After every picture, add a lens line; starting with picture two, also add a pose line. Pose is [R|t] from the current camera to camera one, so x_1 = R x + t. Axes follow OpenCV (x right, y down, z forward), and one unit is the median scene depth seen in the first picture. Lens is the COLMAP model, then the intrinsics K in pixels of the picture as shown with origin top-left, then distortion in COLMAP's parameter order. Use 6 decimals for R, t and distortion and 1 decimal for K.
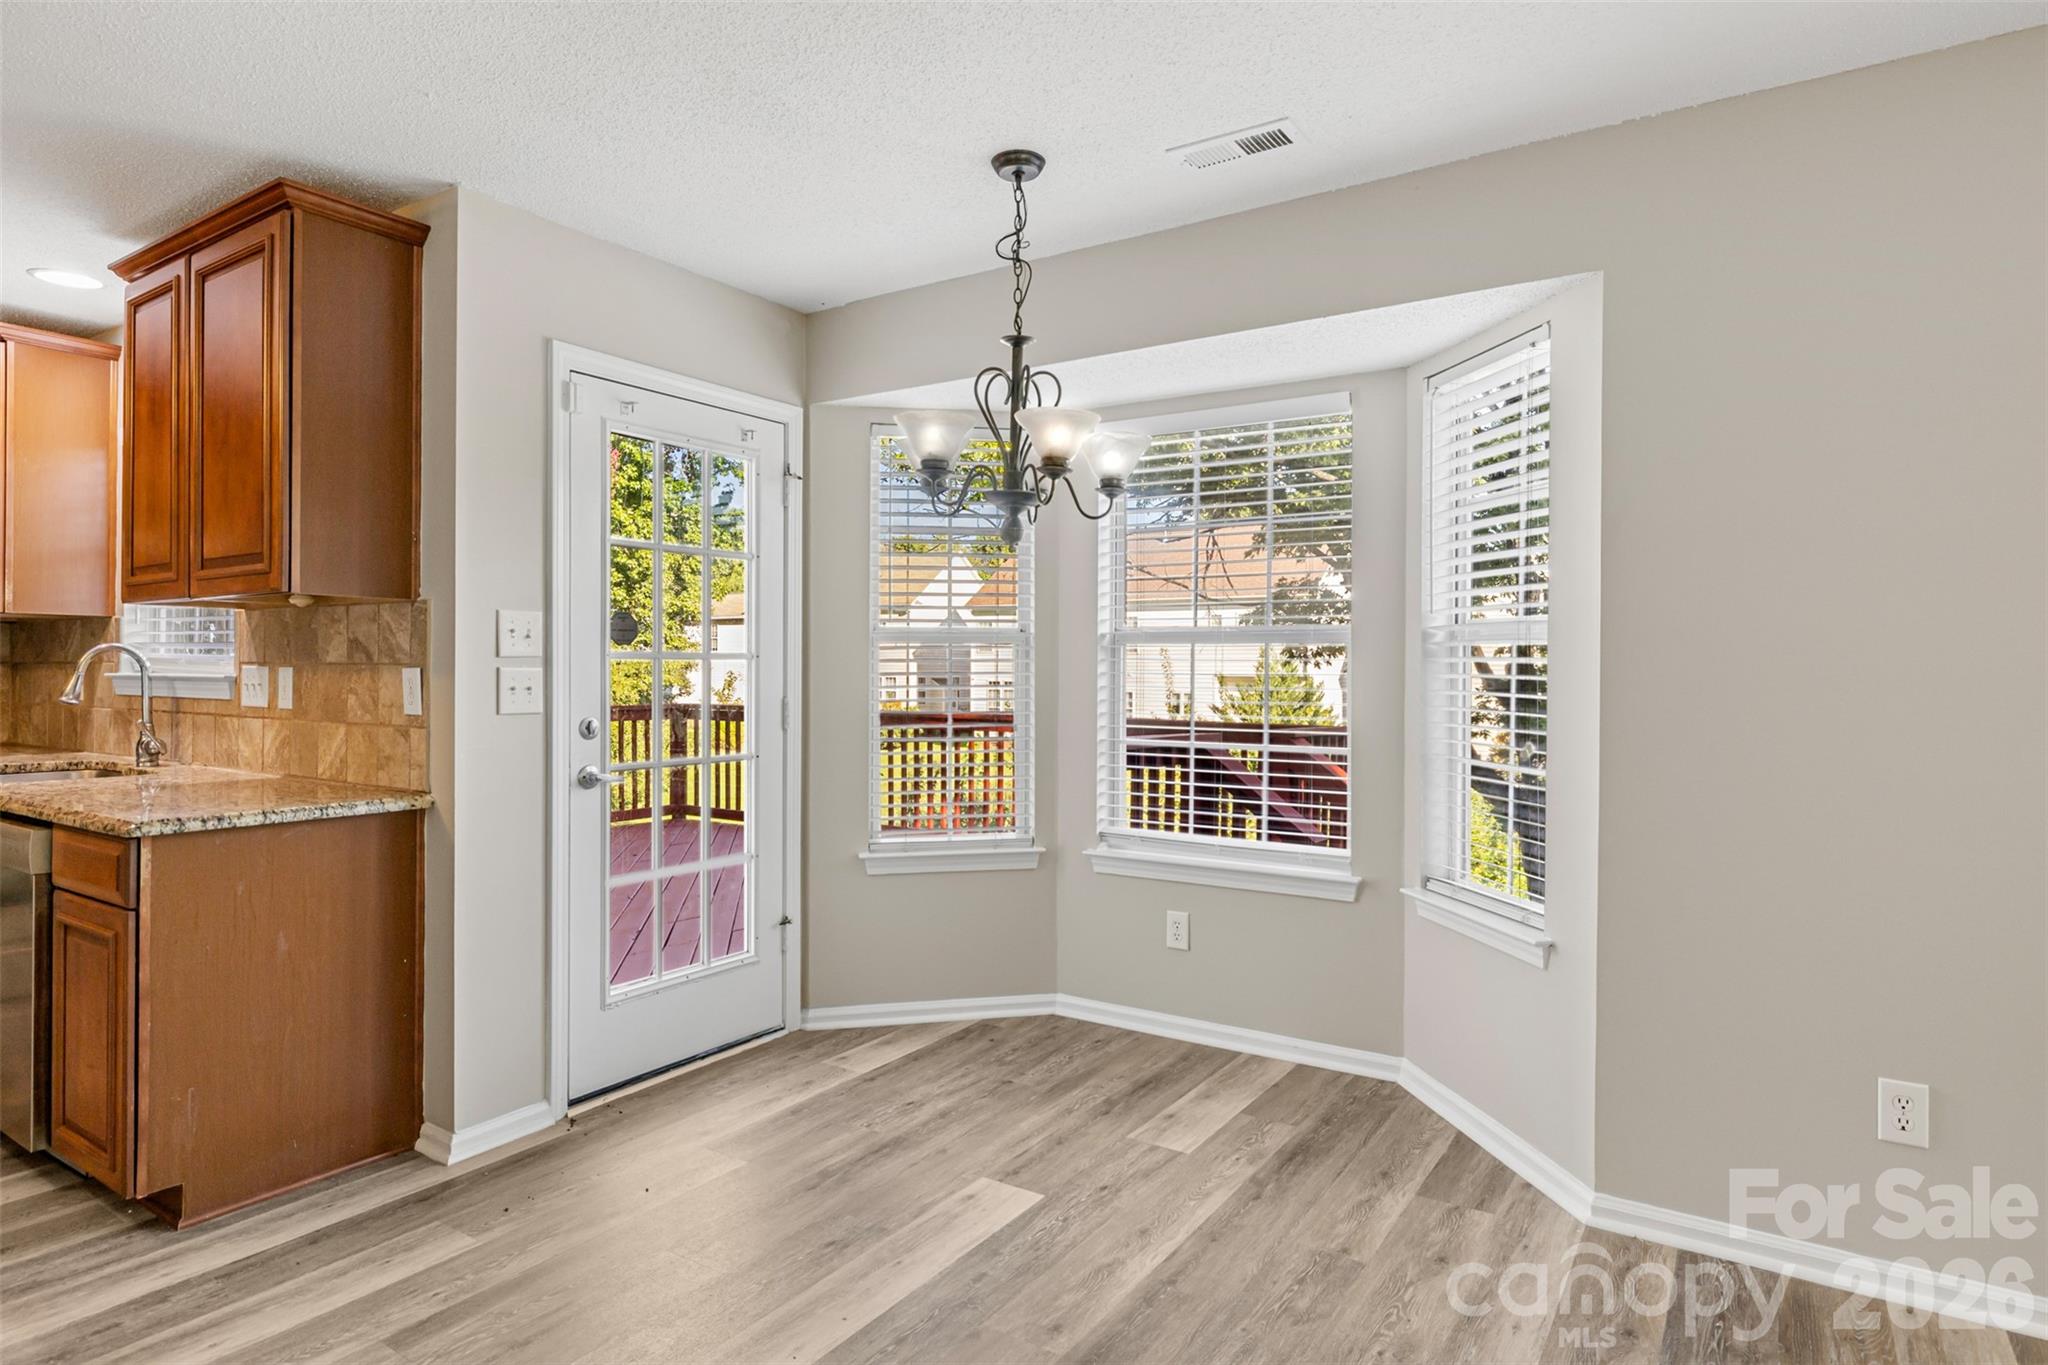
lens RADIAL K [[1154.3, 0, 1014.7], [0, 1154.3, 674.6], [0, 0, 1]] dist [0.001222, 0.001002]
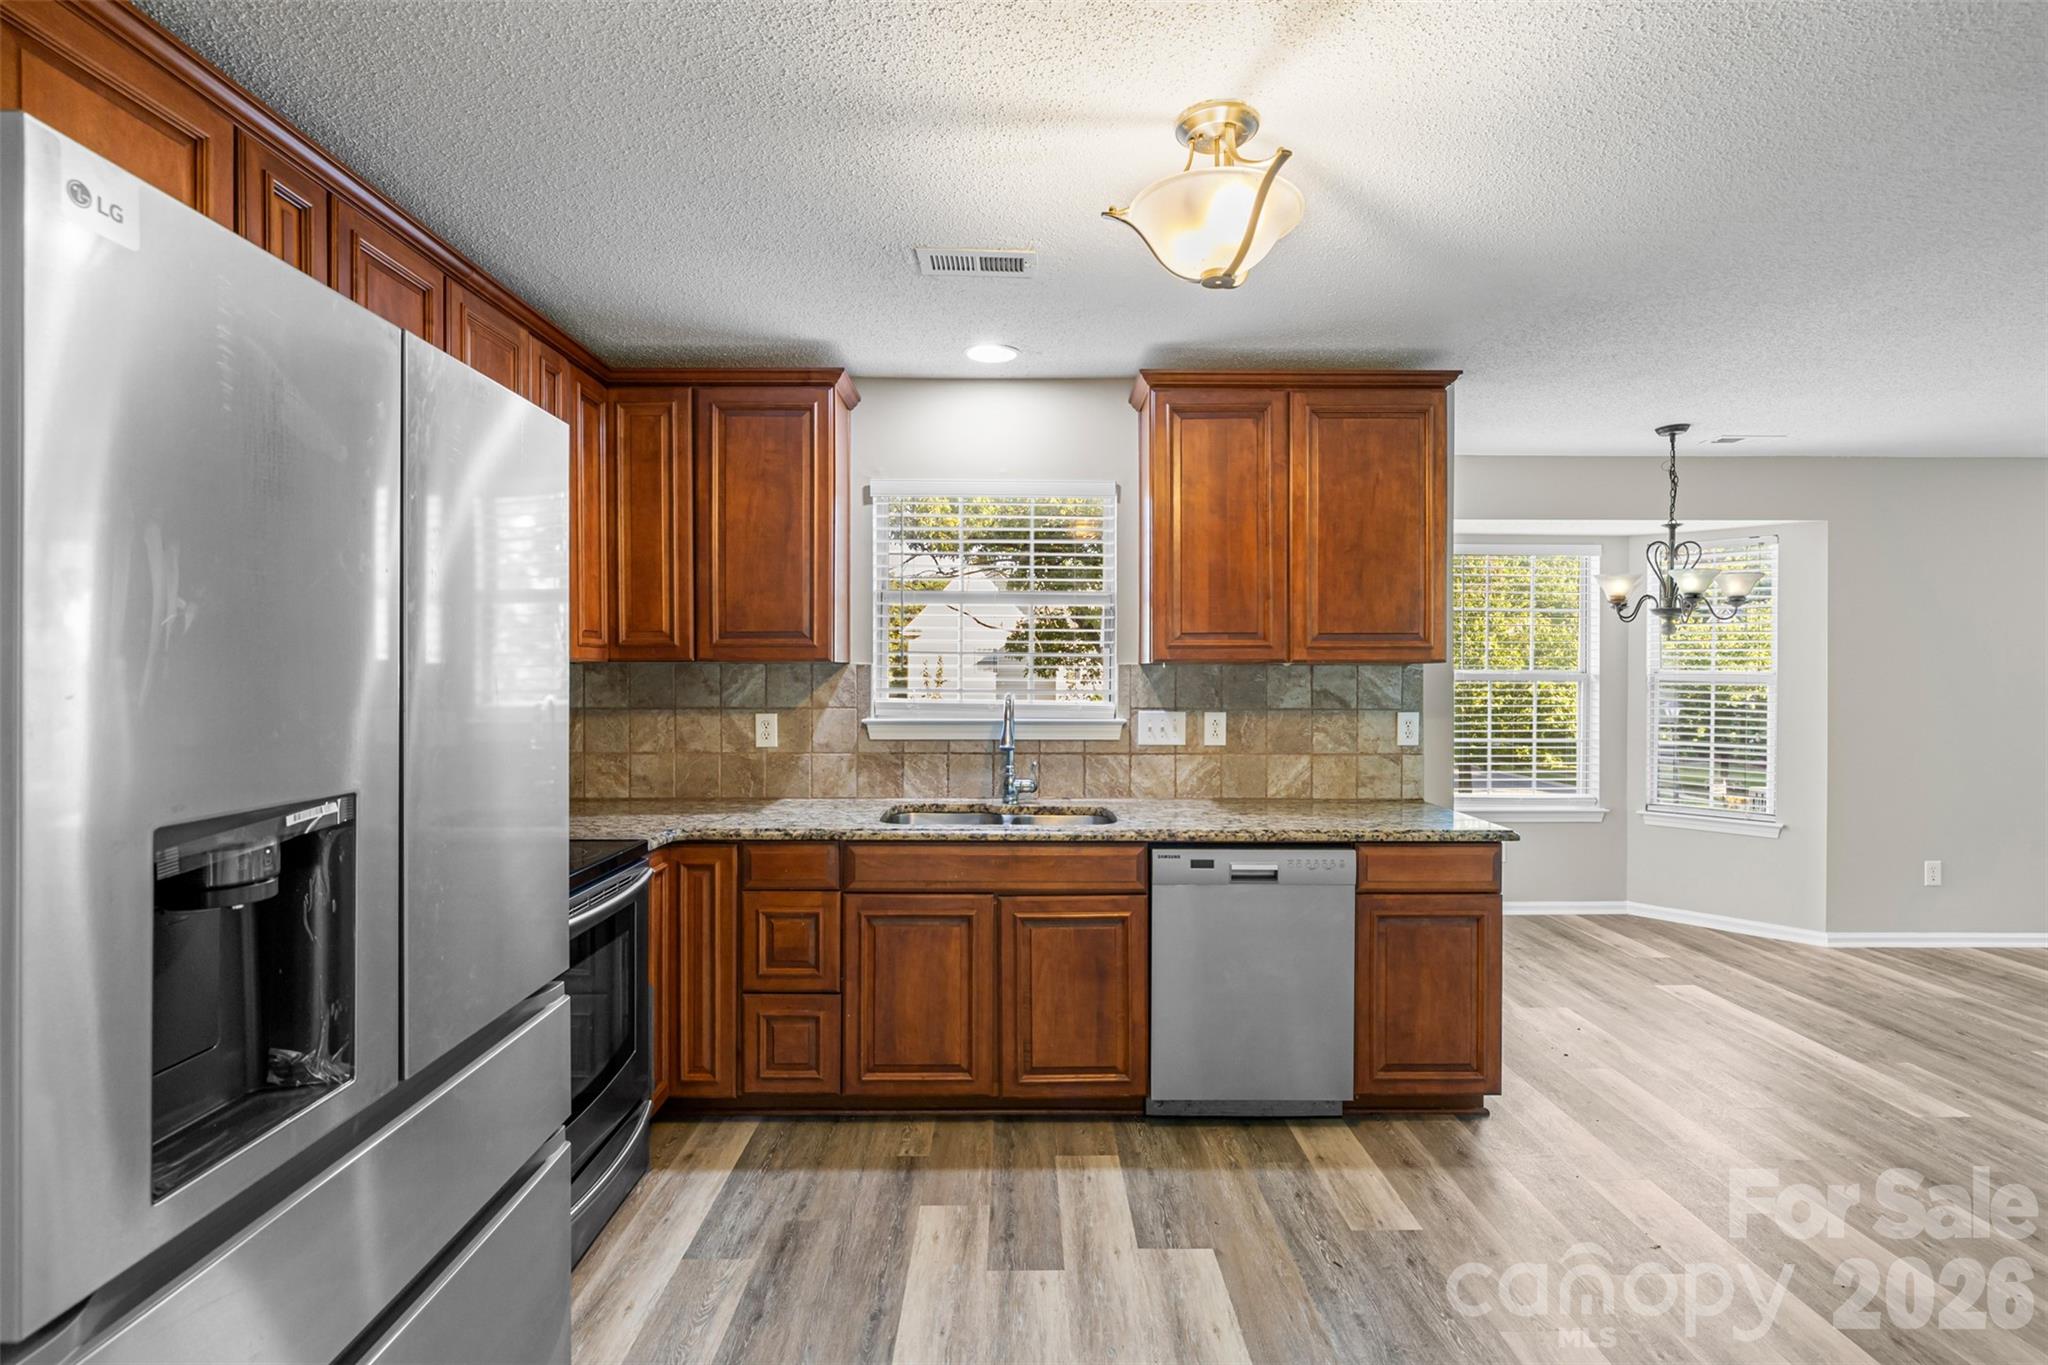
lens RADIAL K [[959.9, 0, 1018.9], [0, 959.9, 678.6], [0, 0, 1]] dist [-0.009482, 0.000792]
pose [[0.828191, -0.007404, 0.560397, -1.512750], [0.005465, 0.999972, 0.005135, -0.053479], [-0.560419, -0.001190, 0.828208, 0.285139]]
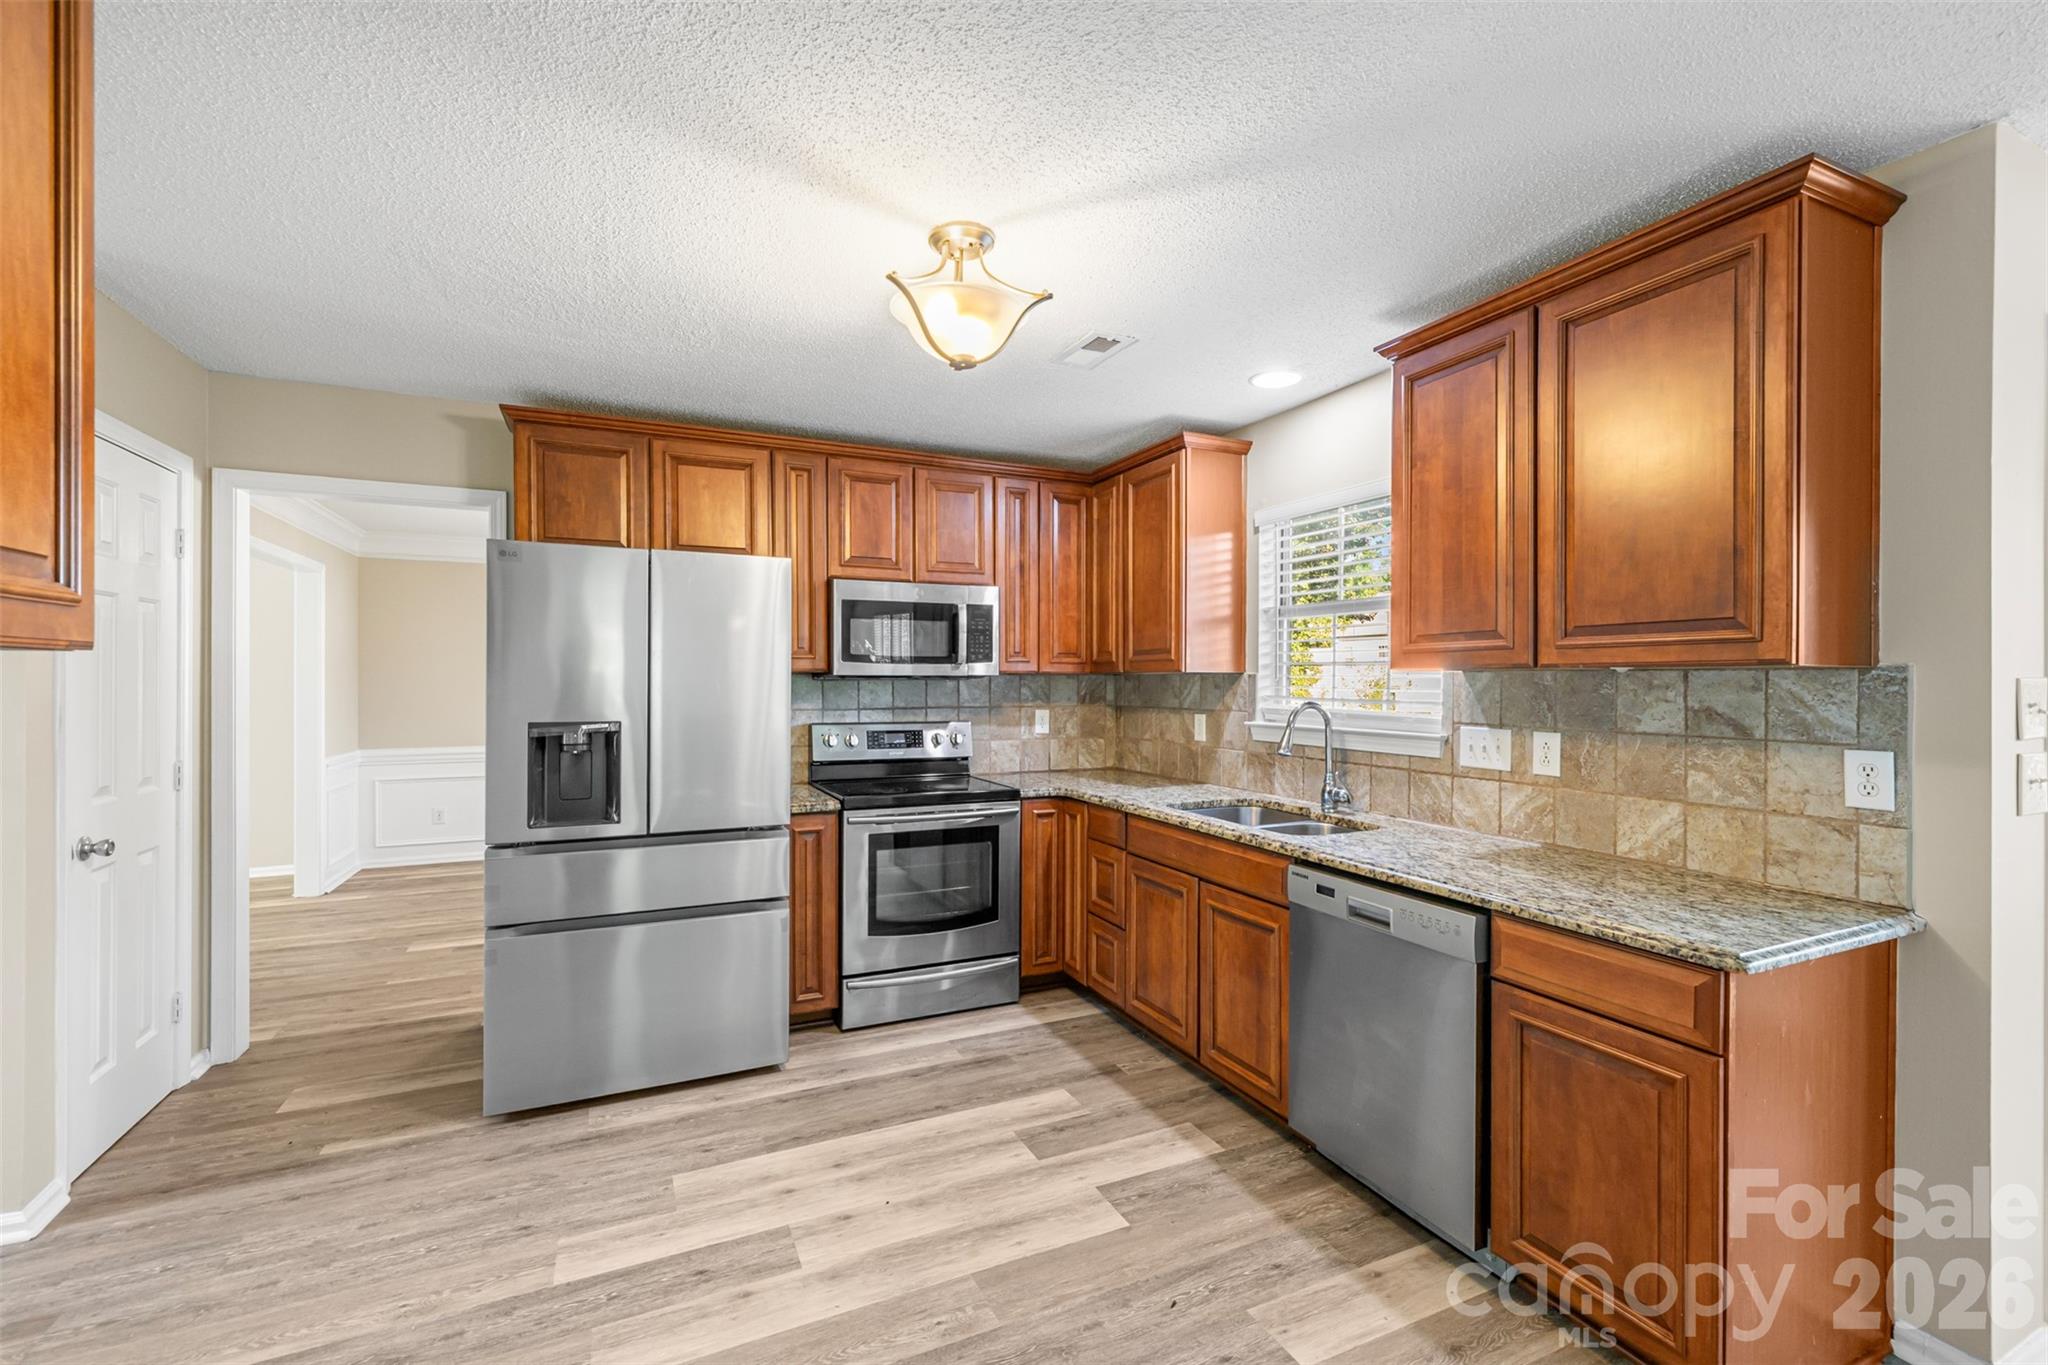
lens RADIAL K [[868.3, 0, 1013.5], [0, 868.3, 687.0], [0, 0, 1]] dist [-0.003340, 0.001377]
pose [[0.849198, 0.001726, -0.528071, -0.683995], [-0.002015, 0.999998, 0.000029, -0.047427], [0.528070, 0.001039, 0.849200, 0.160294]]
